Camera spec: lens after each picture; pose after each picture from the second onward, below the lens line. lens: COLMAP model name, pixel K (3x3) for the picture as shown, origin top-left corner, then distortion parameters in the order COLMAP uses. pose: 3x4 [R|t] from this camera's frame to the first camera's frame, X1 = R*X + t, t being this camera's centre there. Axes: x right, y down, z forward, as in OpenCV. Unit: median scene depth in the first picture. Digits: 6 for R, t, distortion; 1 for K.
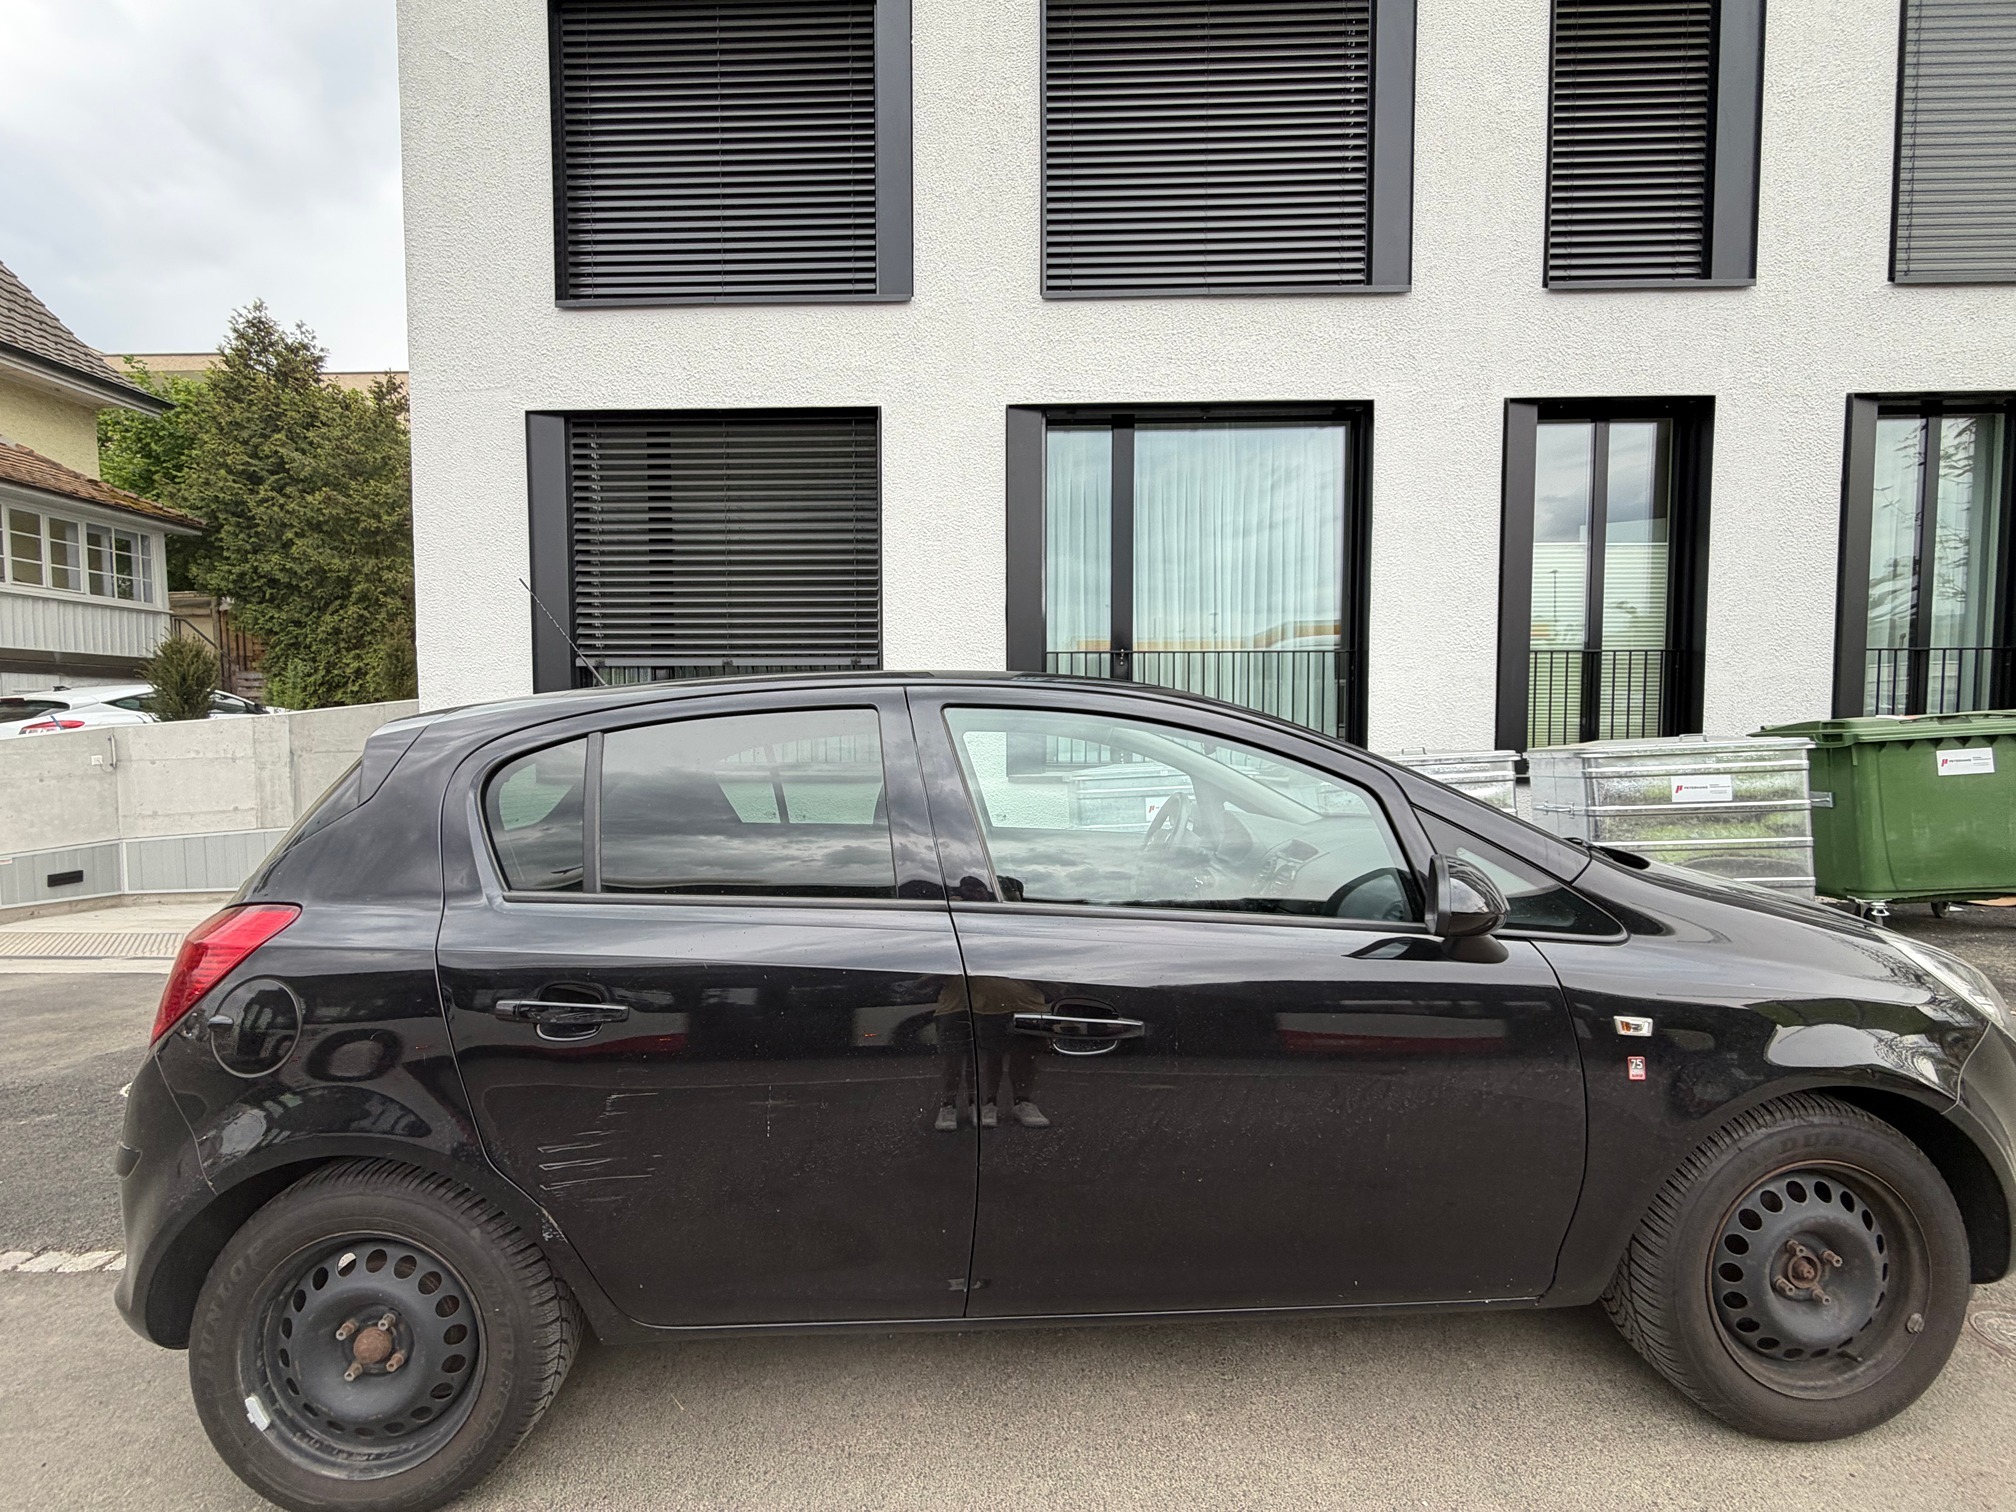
lens RADIAL K [[805.9, 0, 1013.3], [0, 805.9, 755.6], [0, 0, 1]] dist [0.000589, -0.000671]
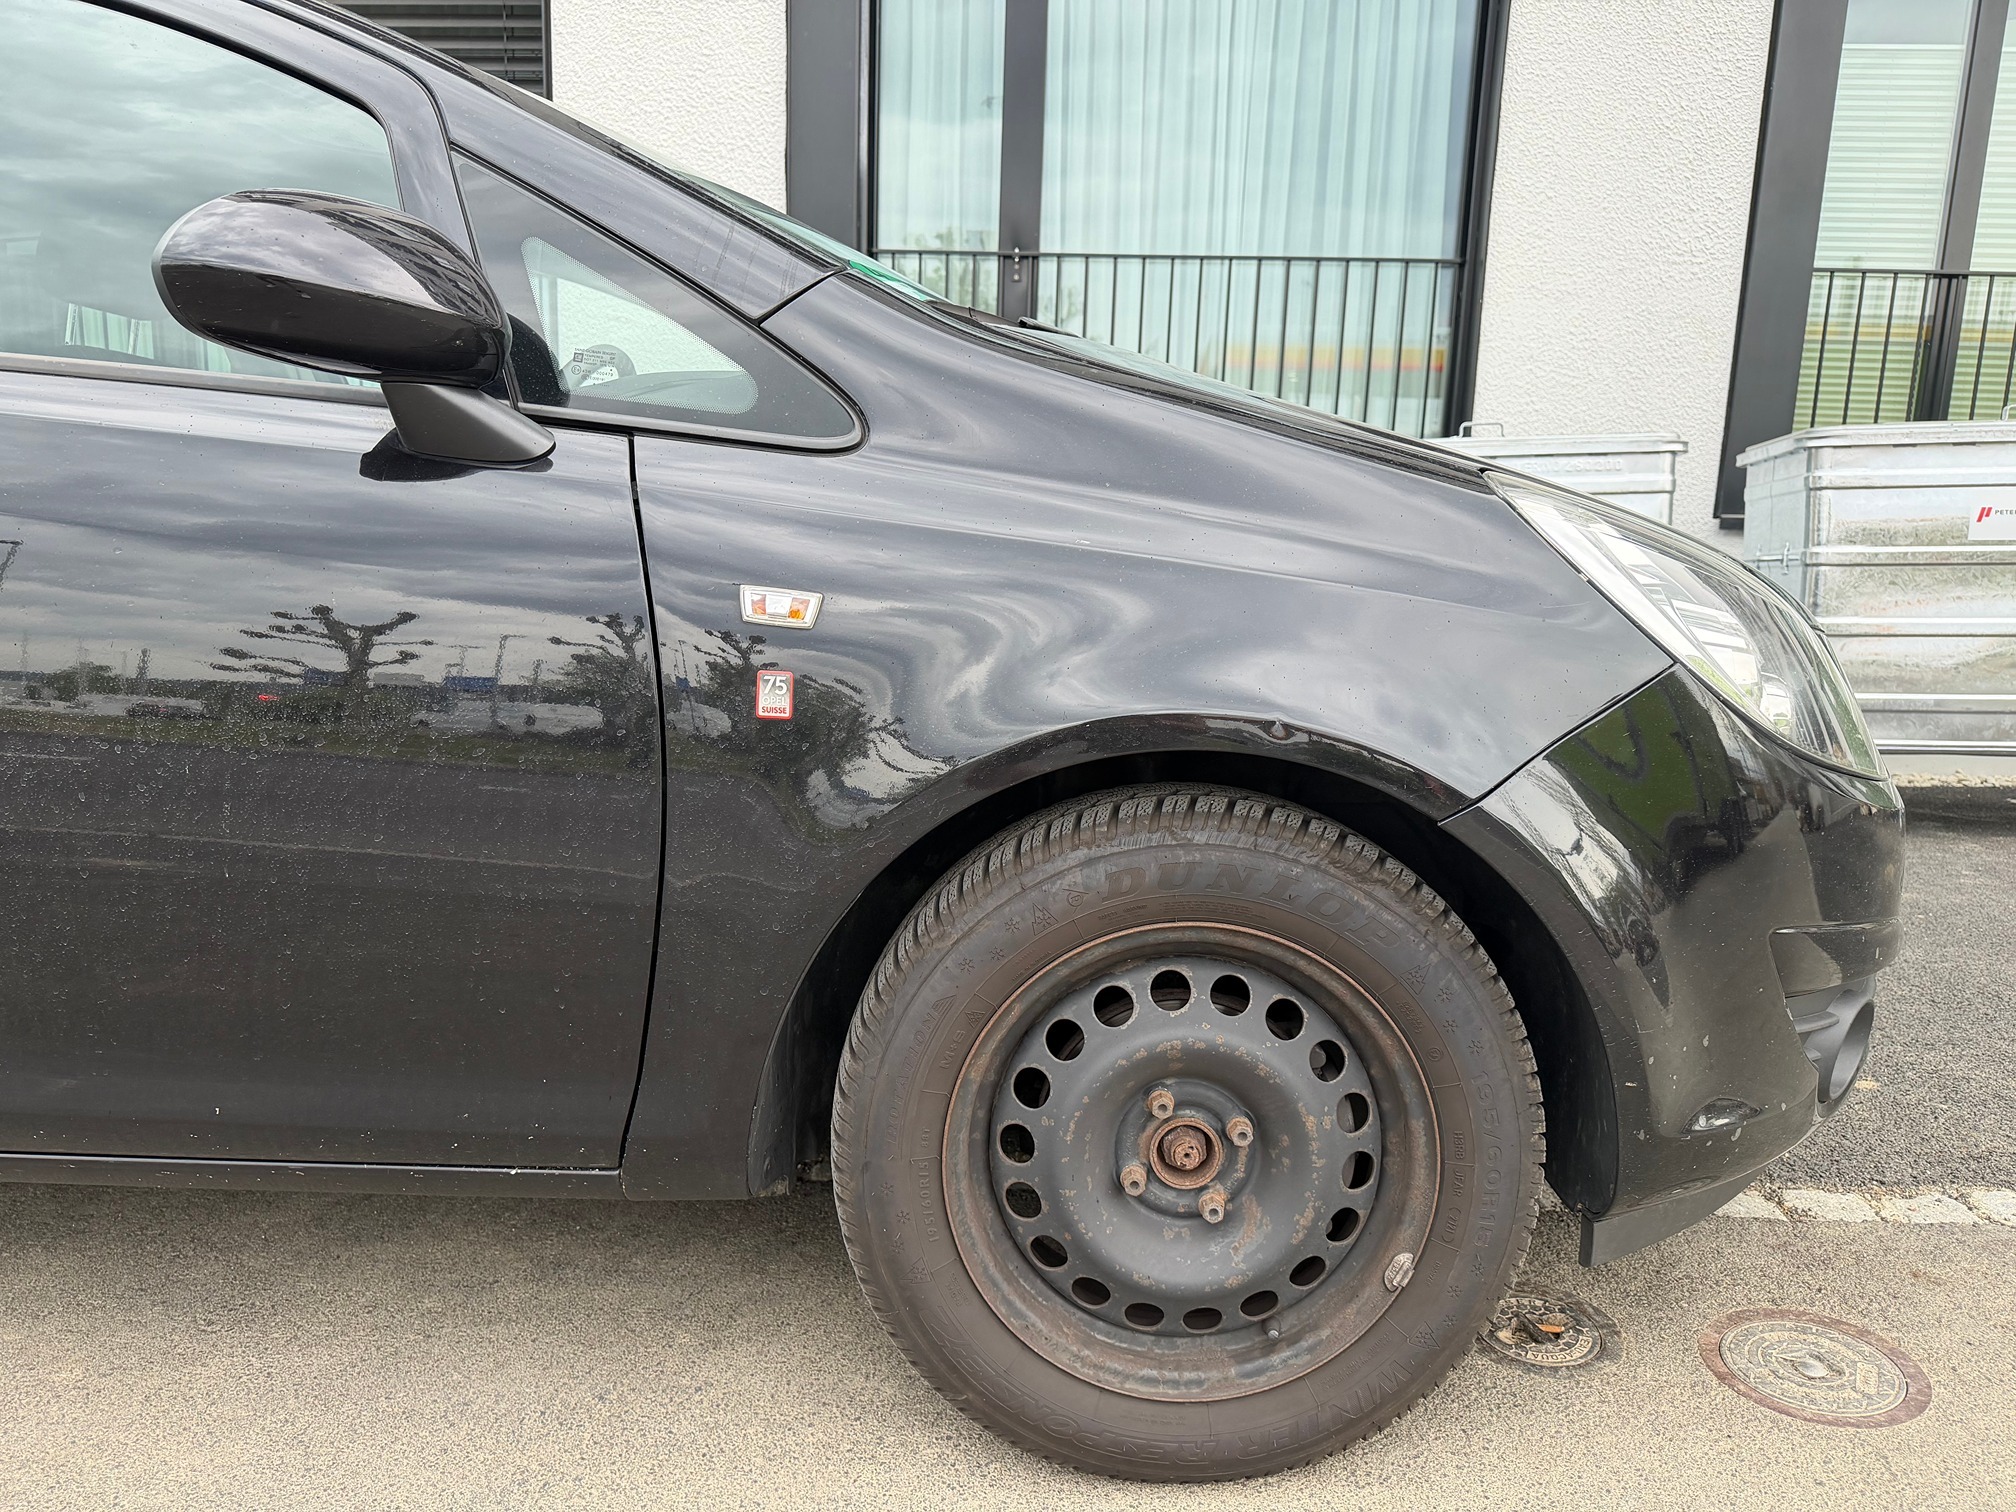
lens RADIAL K [[1413.8, 0, 1008.1], [0, 1413.8, 744.7], [0, 0, 1]] dist [0.024211, -0.005072]
pose [[0.997400, 0.044579, -0.056624, 0.922749], [-0.036654, 0.990301, 0.134014, 0.293025], [0.062049, -0.131590, 0.989360, 0.195377]]
